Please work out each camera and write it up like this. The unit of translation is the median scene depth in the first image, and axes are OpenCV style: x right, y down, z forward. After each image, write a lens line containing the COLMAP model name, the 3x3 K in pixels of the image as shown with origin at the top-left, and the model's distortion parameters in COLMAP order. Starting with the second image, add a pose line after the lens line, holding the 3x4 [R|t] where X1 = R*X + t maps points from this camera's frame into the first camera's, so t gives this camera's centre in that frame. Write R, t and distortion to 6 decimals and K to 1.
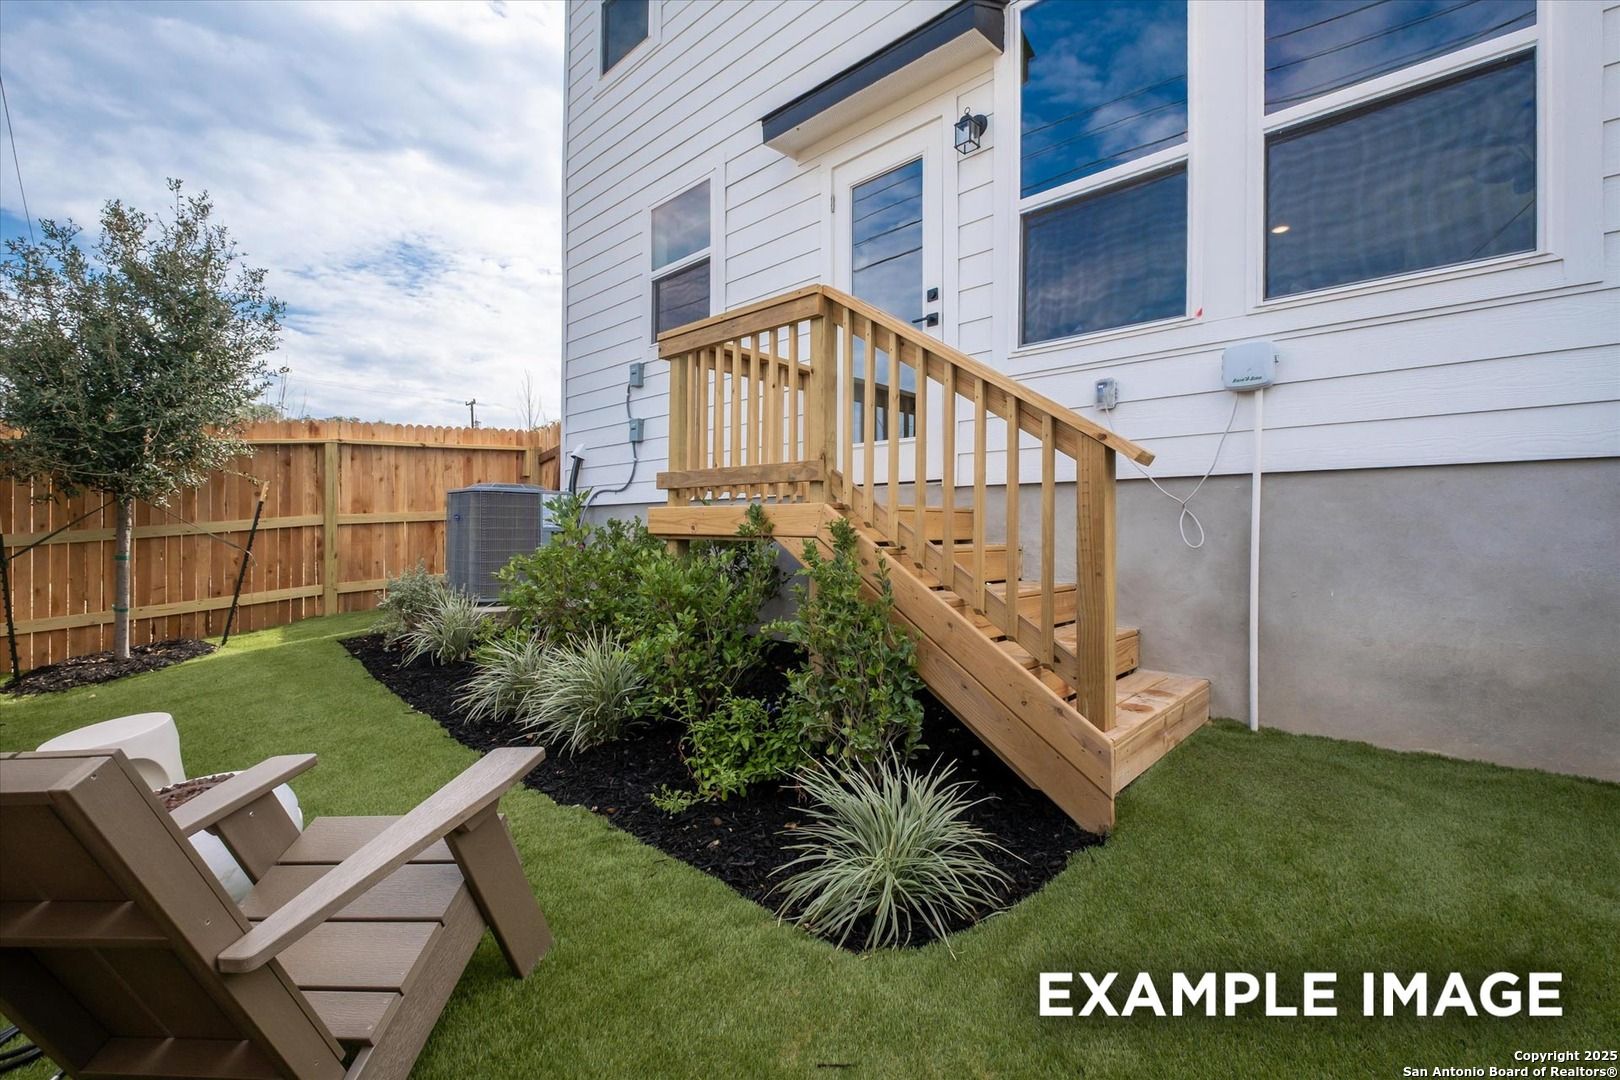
lens RADIAL K [[686.1, 0, 807.4], [0, 686.1, 534.3], [0, 0, 1]] dist [0.001526, 0.000133]
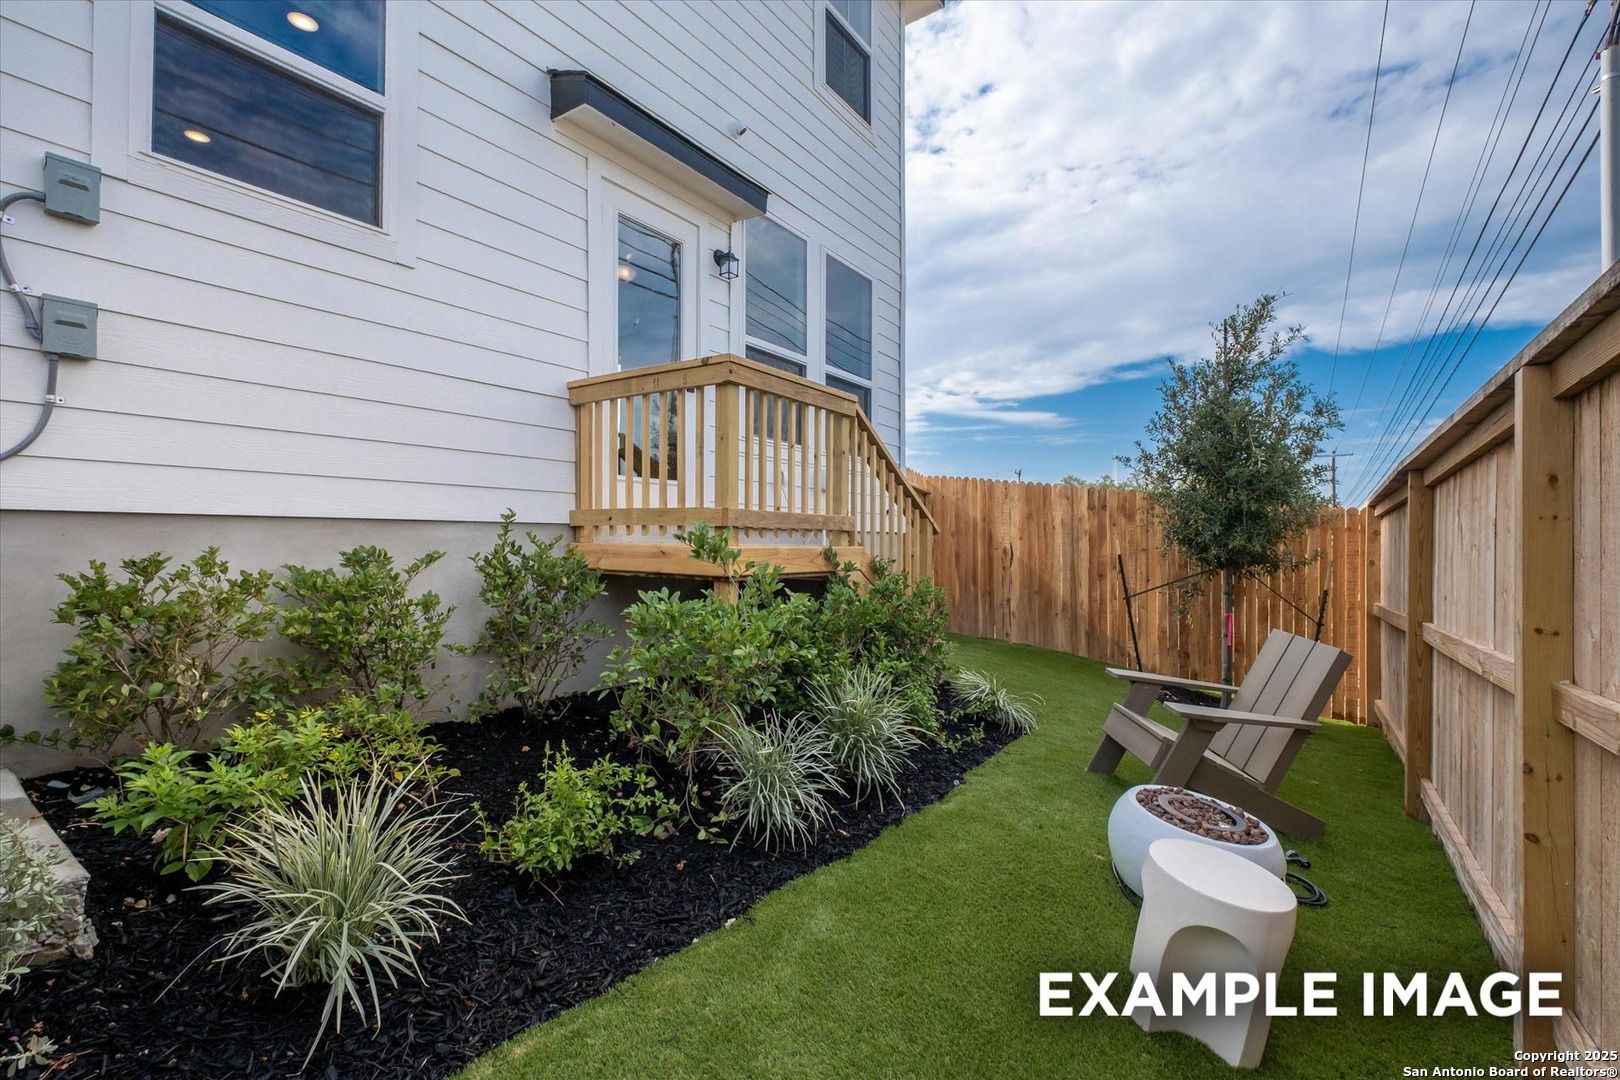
lens RADIAL K [[686.1, 0, 807.4], [0, 686.1, 534.3], [0, 0, 1]] dist [0.001526, 0.000133]
pose [[-0.118604, -0.002440, 0.992939, -0.976887], [-0.010782, 0.999941, 0.001169, -0.052163], [-0.992883, -0.010567, -0.118623, 0.873551]]
